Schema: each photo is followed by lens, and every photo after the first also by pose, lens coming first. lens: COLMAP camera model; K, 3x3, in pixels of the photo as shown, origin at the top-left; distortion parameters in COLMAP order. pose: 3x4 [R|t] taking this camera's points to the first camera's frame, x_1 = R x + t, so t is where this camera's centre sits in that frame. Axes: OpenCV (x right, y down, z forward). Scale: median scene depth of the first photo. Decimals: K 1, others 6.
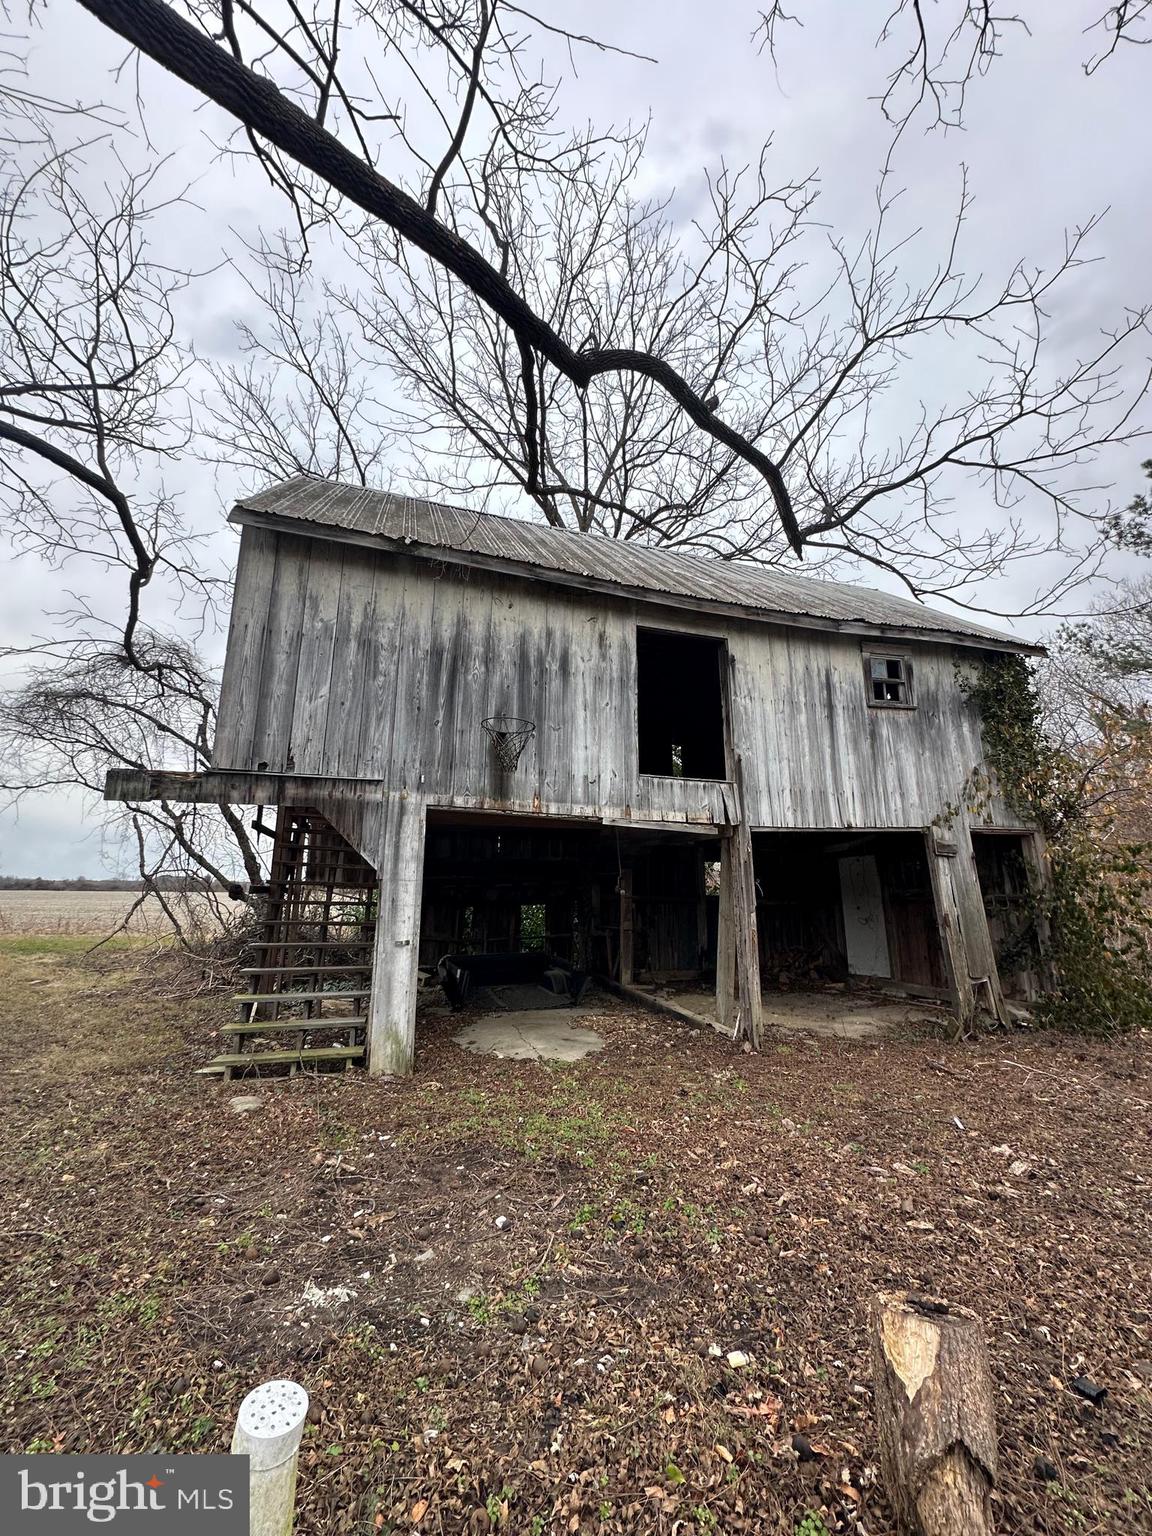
lens RADIAL K [[611.2, 0, 574.9], [0, 611.2, 768.1], [0, 0, 1]] dist [-0.001545, -0.000264]
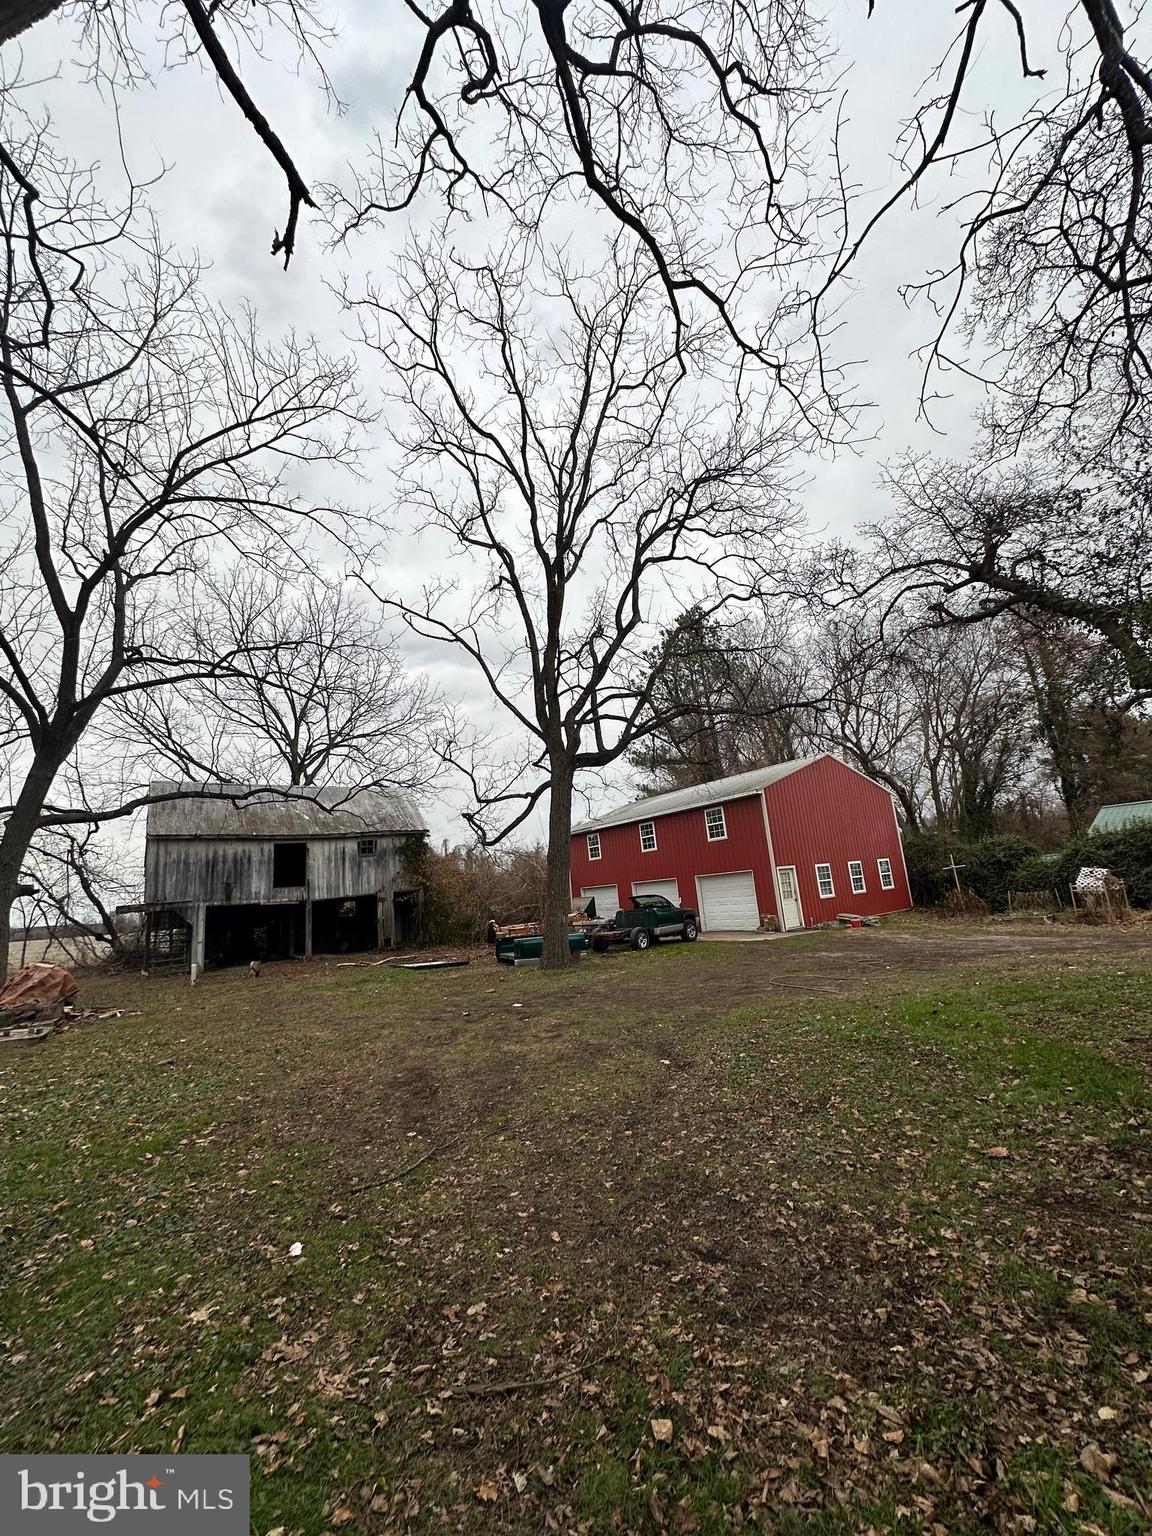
lens RADIAL K [[611.2, 0, 574.1], [0, 611.2, 771.0], [0, 0, 1]] dist [-0.001545, -0.000264]
pose [[0.955557, -0.031465, 0.293123, 0.661801], [0.033663, 0.999430, -0.002456, -0.531392], [-0.292879, 0.012214, 0.956072, -2.552344]]
